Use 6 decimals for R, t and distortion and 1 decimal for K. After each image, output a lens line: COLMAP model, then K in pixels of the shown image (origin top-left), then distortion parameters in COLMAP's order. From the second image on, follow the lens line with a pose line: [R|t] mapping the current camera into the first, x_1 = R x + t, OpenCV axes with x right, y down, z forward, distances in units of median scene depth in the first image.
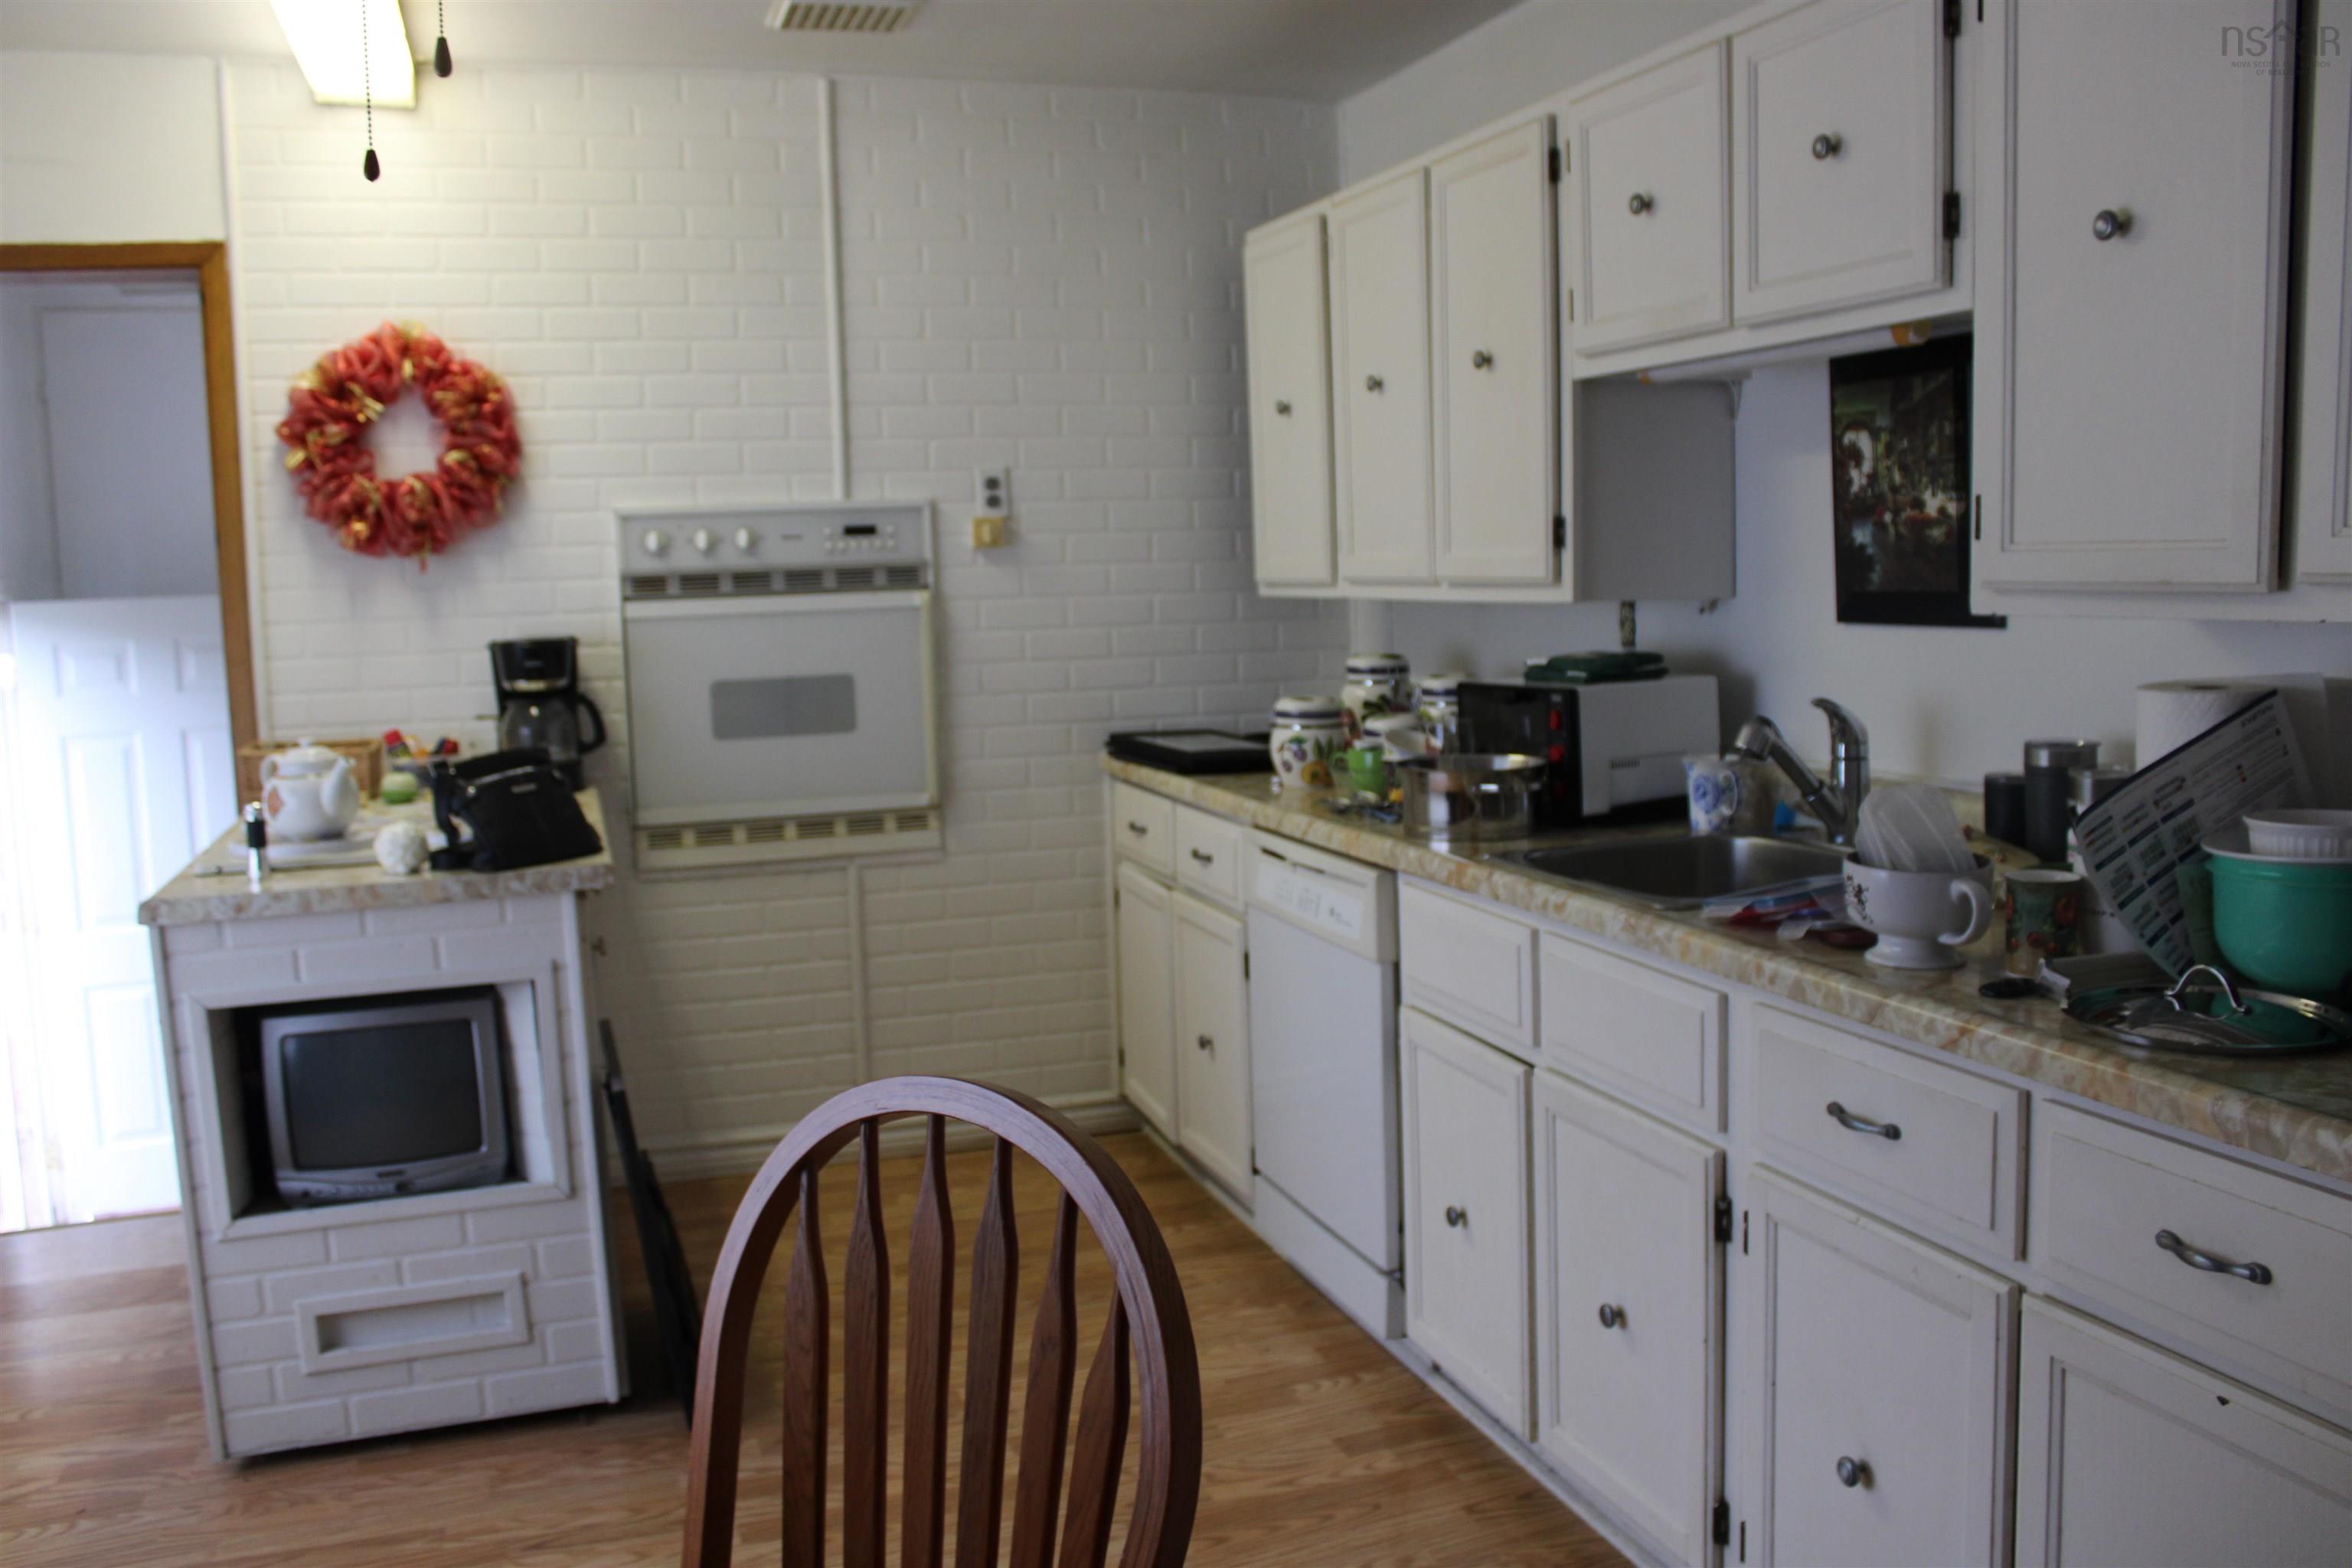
lens RADIAL K [[2031.5, 0, 1173.3], [0, 2031.5, 787.2], [0, 0, 1]] dist [-0.021268, -0.003997]
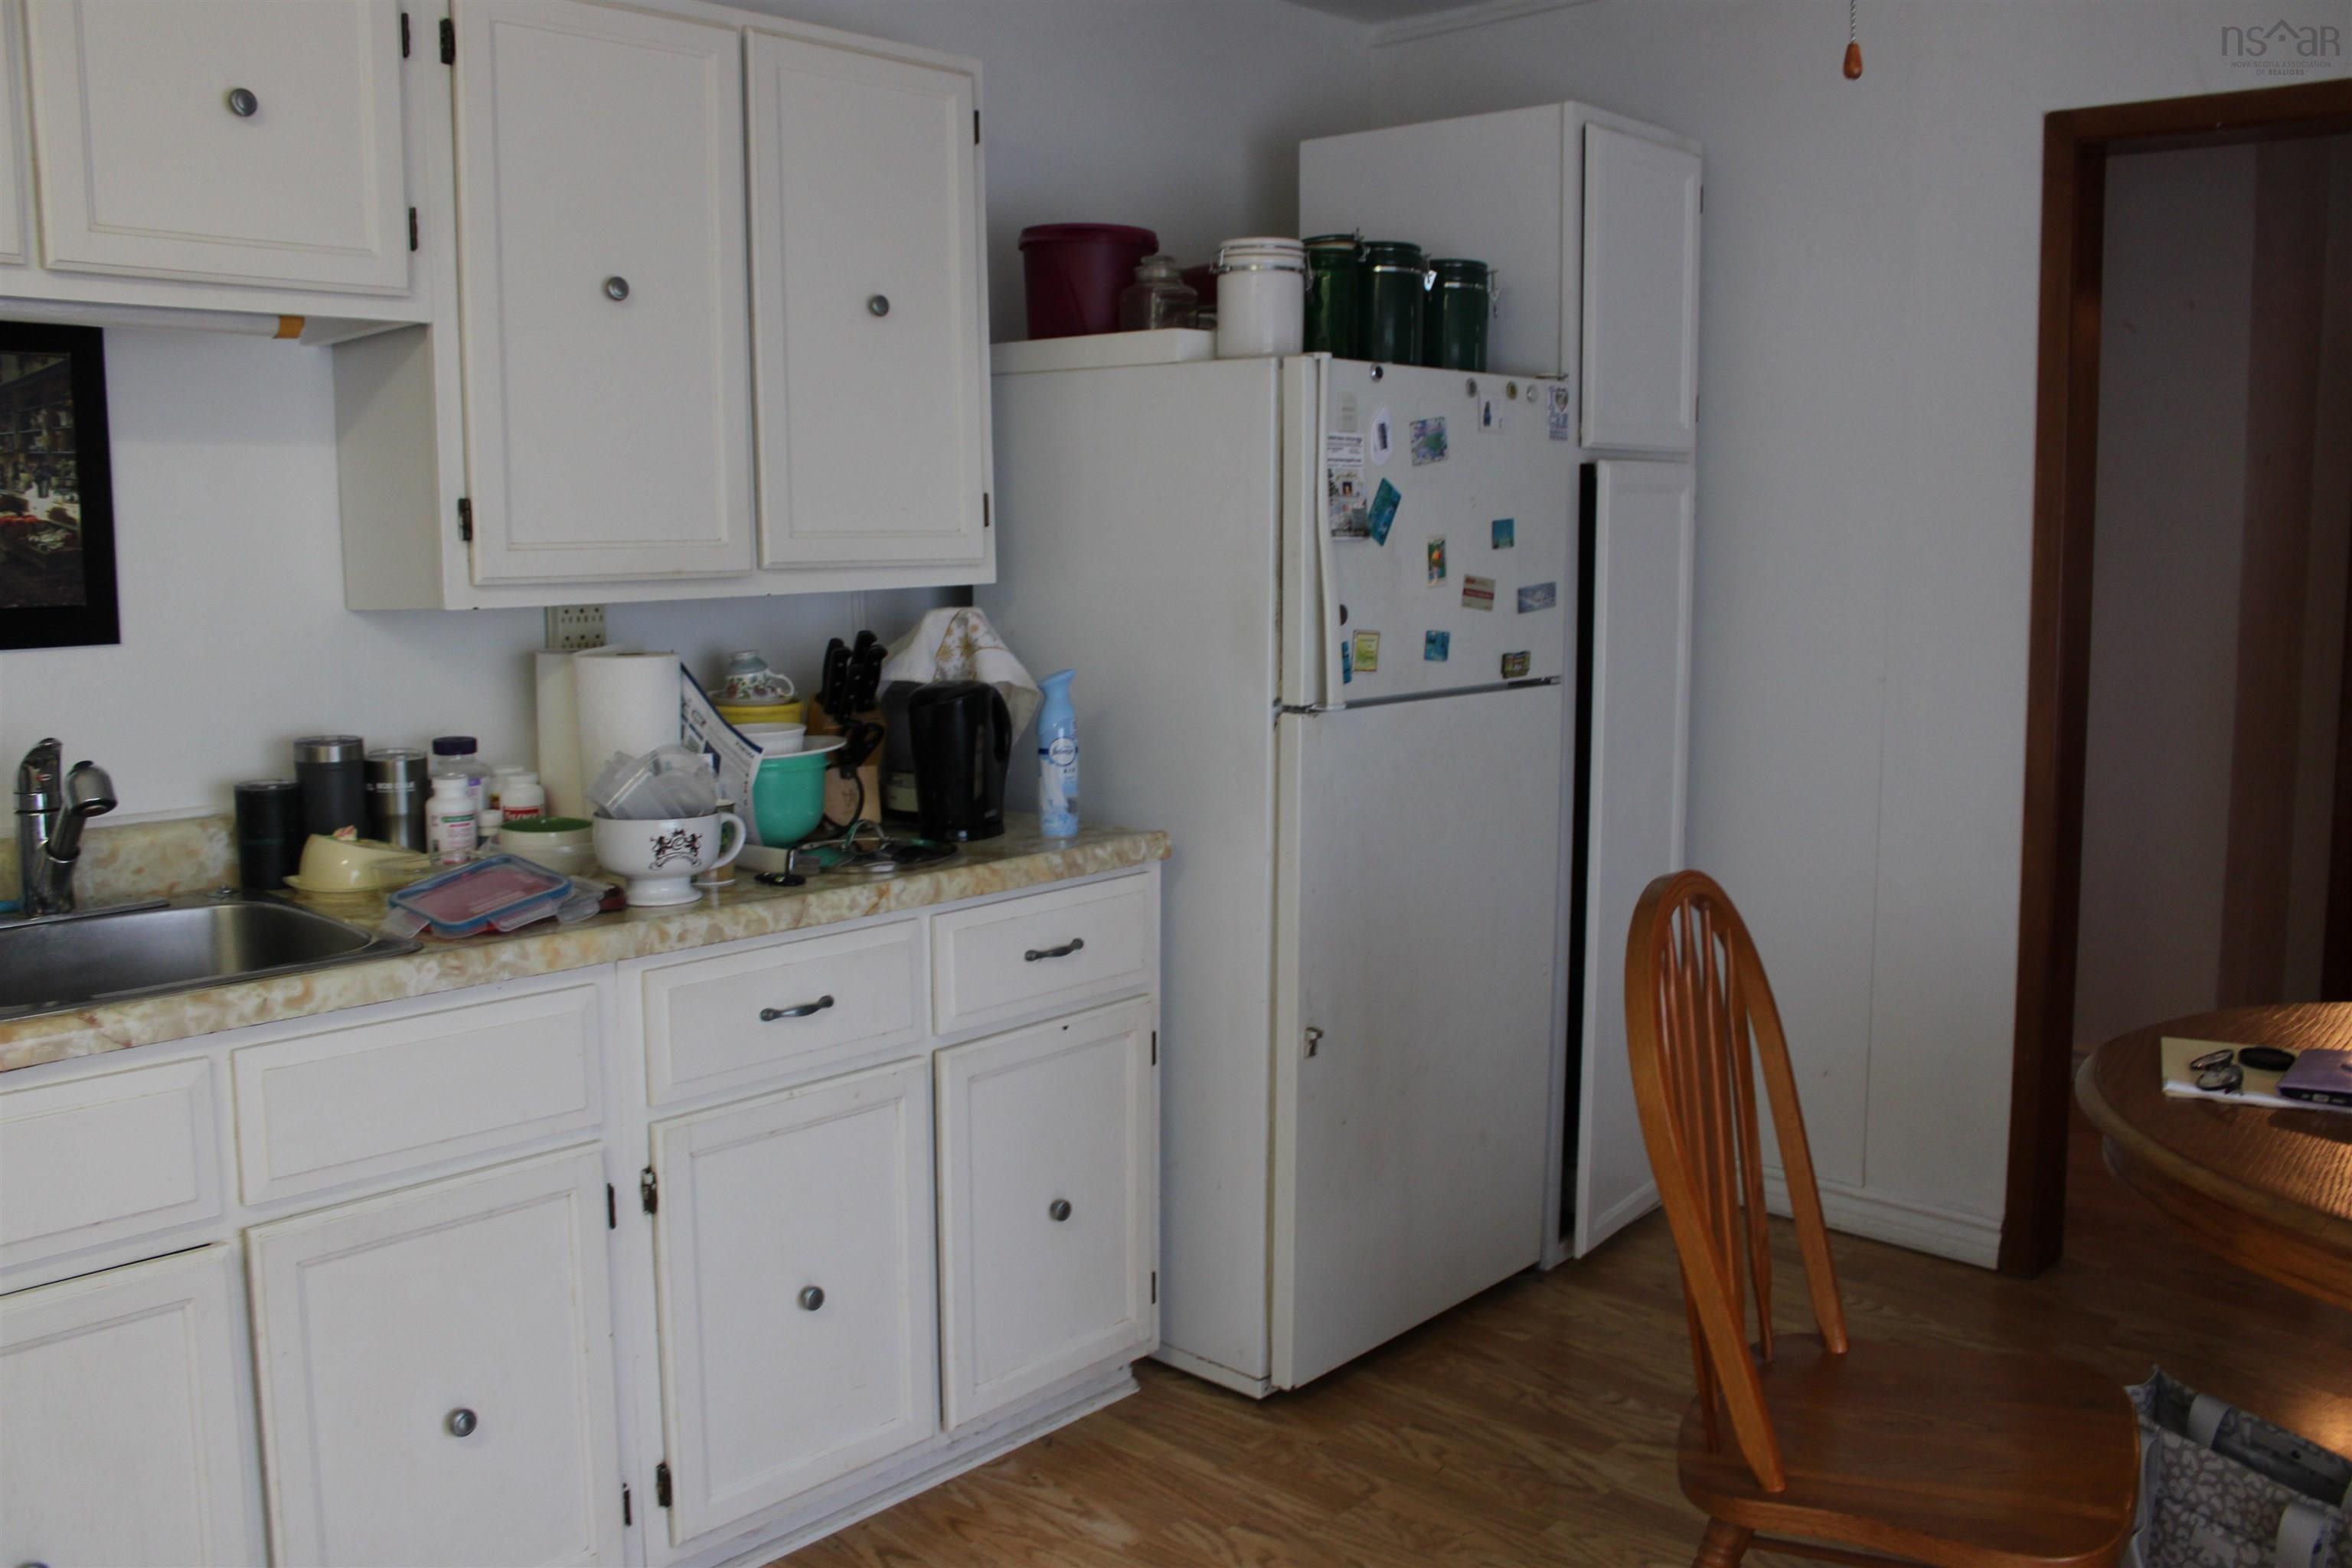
lens RADIAL K [[2031.5, 0, 1172.6], [0, 2031.5, 778.1], [0, 0, 1]] dist [-0.021268, -0.003997]
pose [[-0.473253, -0.079376, 0.877343, -0.650596], [0.124231, 0.979966, 0.155672, -0.105163], [-0.872123, 0.182666, -0.453911, 1.044599]]
